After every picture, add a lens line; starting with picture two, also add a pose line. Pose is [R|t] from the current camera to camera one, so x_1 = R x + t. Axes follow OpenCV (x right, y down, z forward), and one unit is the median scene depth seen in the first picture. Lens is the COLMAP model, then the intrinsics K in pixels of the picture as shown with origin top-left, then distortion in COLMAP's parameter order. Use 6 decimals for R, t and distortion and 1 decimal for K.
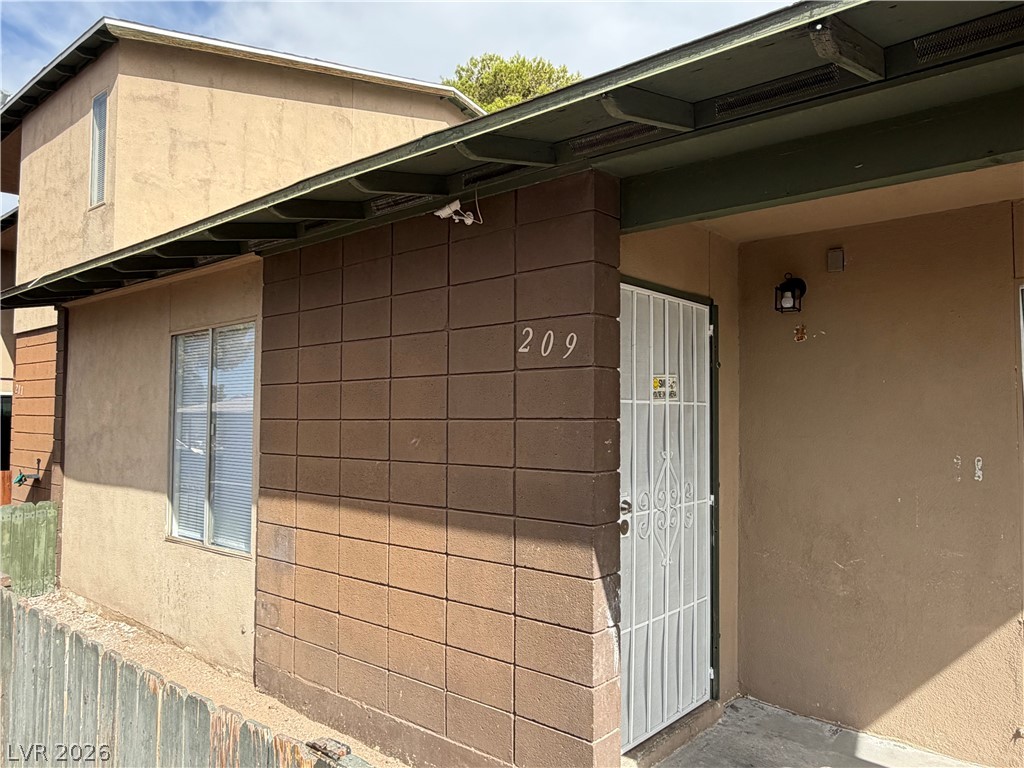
lens RADIAL K [[717.8, 0, 512.2], [0, 717.8, 383.3], [0, 0, 1]] dist [0.010654, -0.010075]
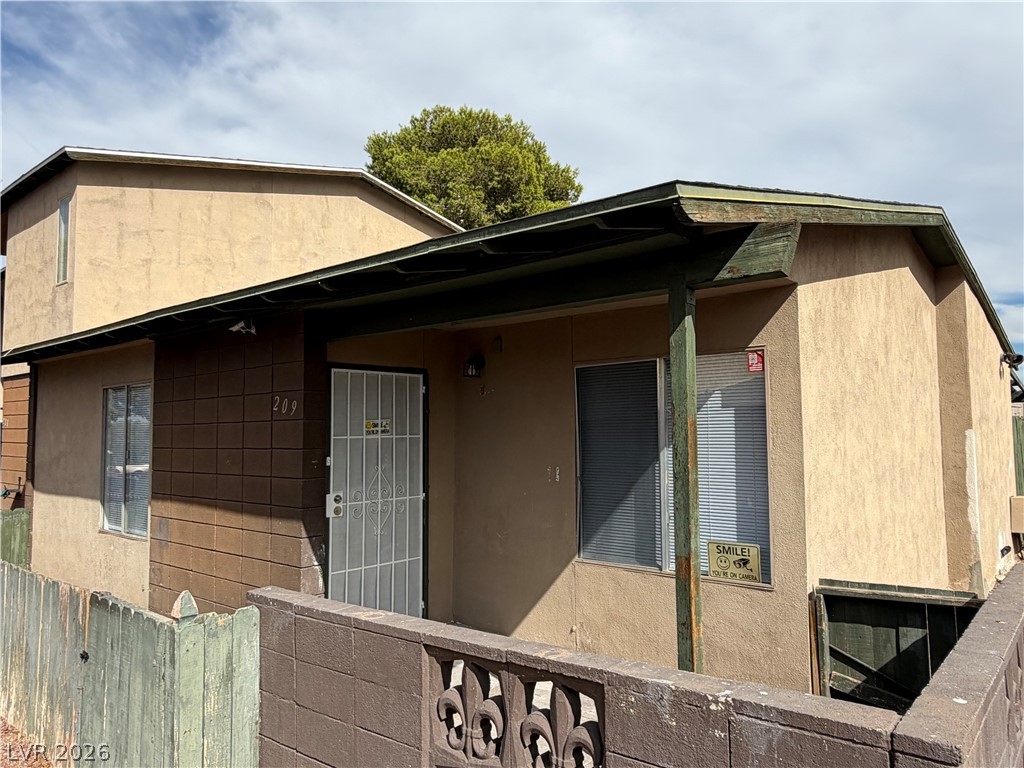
lens RADIAL K [[717.8, 0, 512.9], [0, 717.8, 384.3], [0, 0, 1]] dist [0.010654, -0.010075]
pose [[0.999916, -0.012647, -0.002889, 0.286575], [0.012592, 0.999757, -0.018115, -0.032457], [0.003118, 0.018078, 0.999832, -0.355674]]
